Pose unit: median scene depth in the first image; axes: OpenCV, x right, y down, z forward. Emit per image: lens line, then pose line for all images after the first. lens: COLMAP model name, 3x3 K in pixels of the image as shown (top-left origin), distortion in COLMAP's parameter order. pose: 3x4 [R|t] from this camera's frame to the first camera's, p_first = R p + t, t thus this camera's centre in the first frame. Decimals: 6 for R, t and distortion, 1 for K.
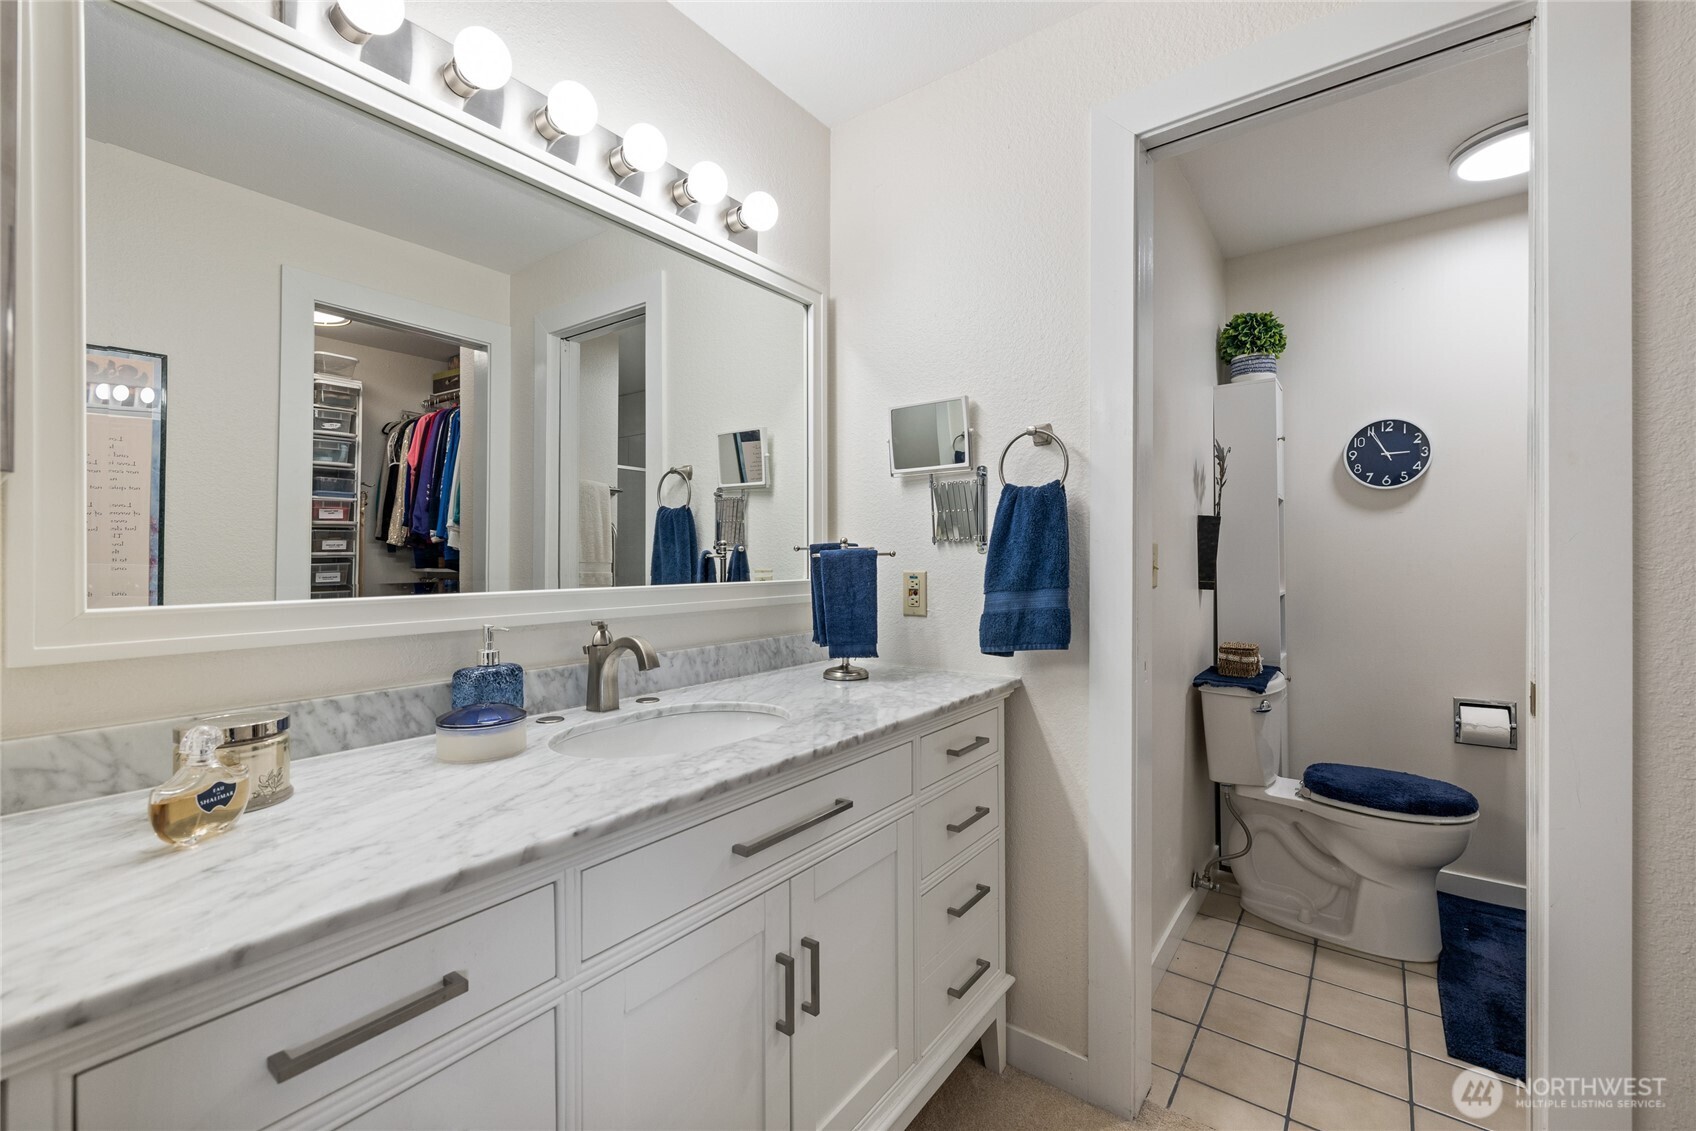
lens RADIAL K [[711.4, 0, 839.0], [0, 711.4, 569.1], [0, 0, 1]] dist [0.001547, 0.000097]
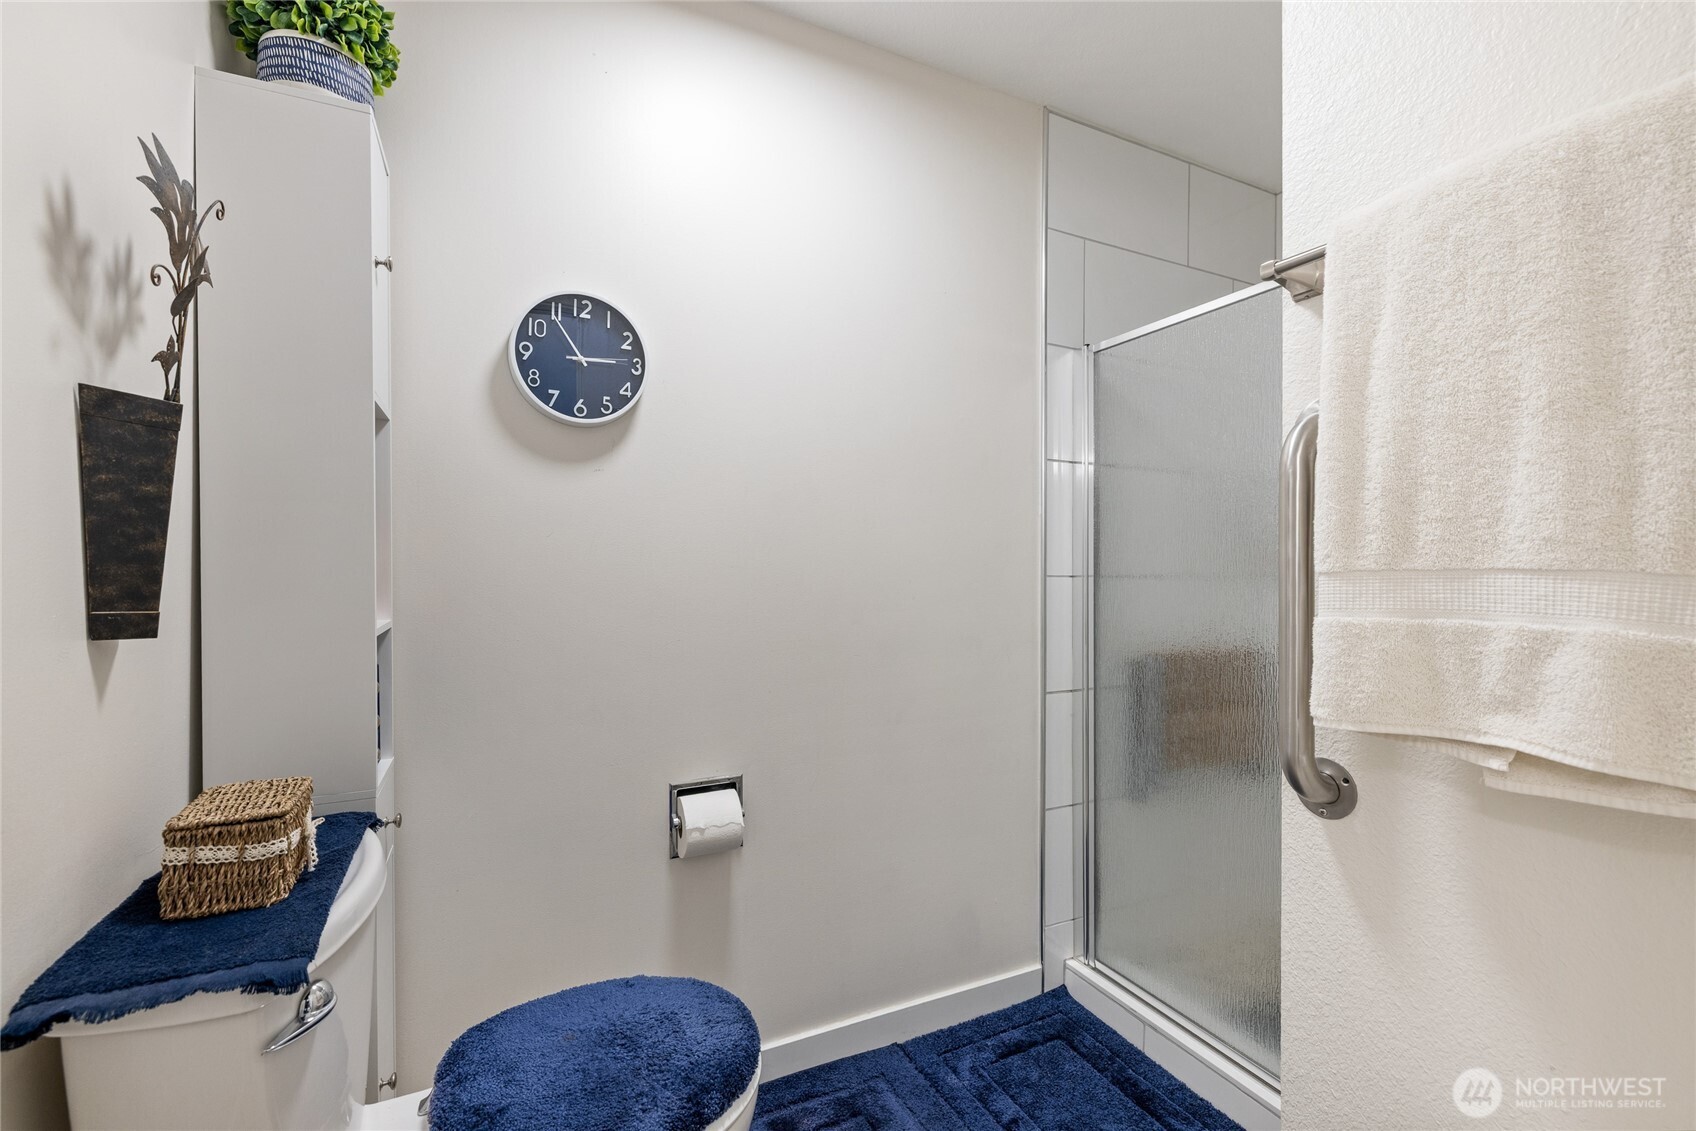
lens RADIAL K [[711.4, 0, 839.0], [0, 711.4, 569.1], [0, 0, 1]] dist [0.001547, 0.000097]
pose [[0.454761, 0.003382, 0.890607, 0.382232], [-0.006240, 0.999980, -0.000612, -0.002269], [-0.890592, -0.005279, 0.454773, 0.587292]]
